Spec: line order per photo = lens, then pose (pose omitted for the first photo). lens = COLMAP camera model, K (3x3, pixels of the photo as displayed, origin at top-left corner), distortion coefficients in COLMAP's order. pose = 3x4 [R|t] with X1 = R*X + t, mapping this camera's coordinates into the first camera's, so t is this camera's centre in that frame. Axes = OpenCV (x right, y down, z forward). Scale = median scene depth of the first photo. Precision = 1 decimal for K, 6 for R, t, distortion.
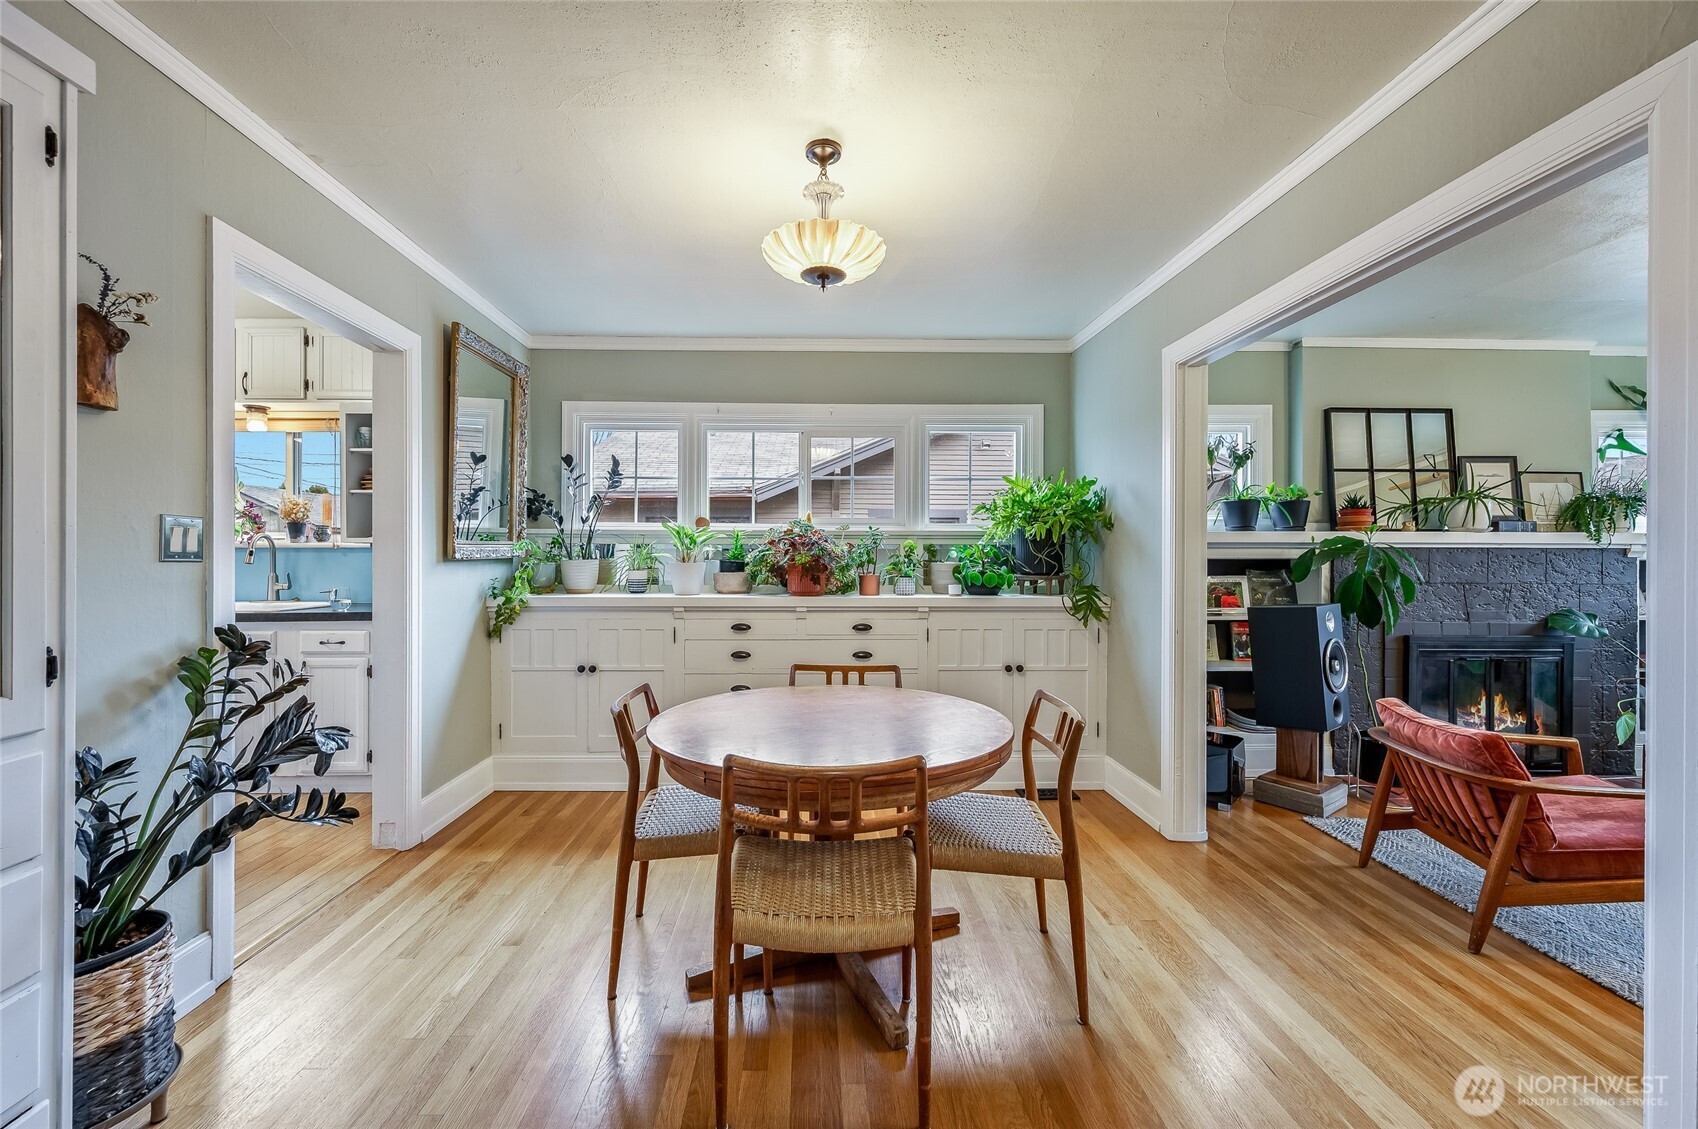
lens RADIAL K [[680.5, 0, 837.2], [0, 680.5, 554.2], [0, 0, 1]] dist [0.000214, -0.000474]
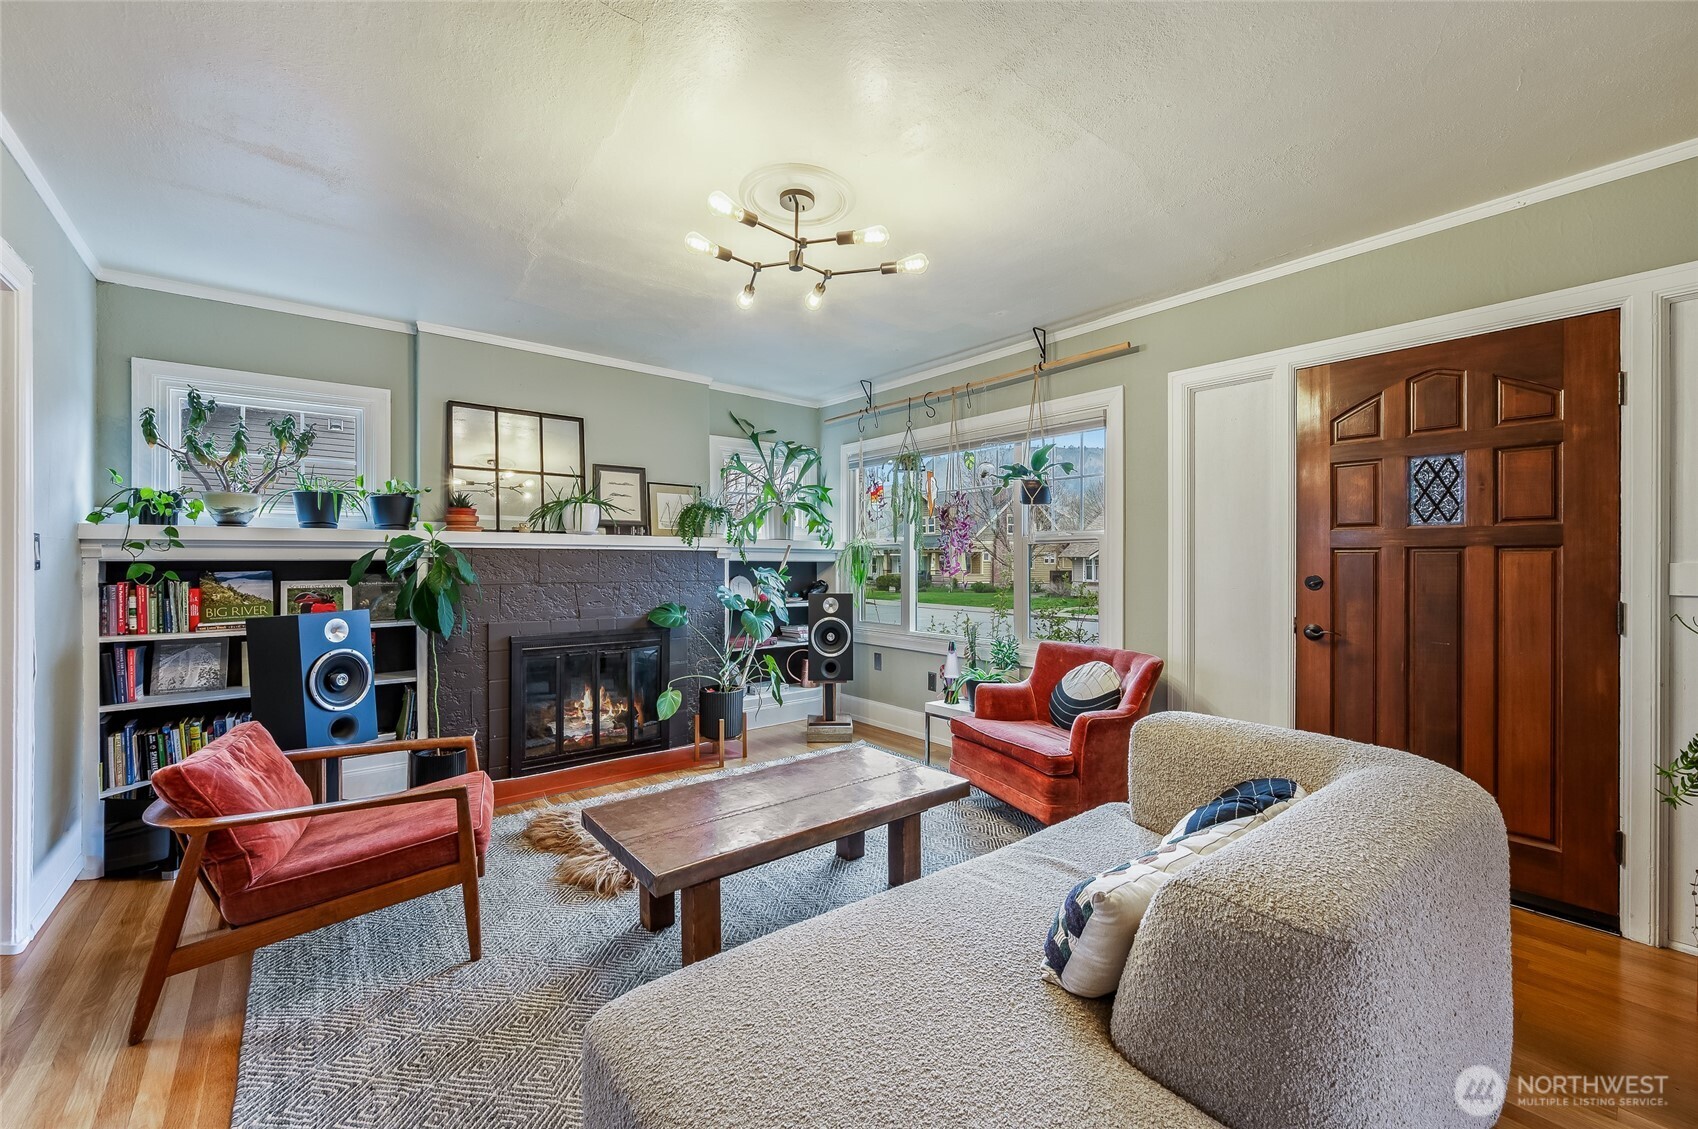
lens RADIAL K [[680.5, 0, 851.5], [0, 680.5, 563.5], [0, 0, 1]] dist [0.000214, -0.000474]
pose [[0.776696, -0.004979, 0.629856, 0.563017], [-0.004826, 0.999892, 0.013855, -0.004112], [-0.629857, -0.013801, 0.776588, -0.090571]]
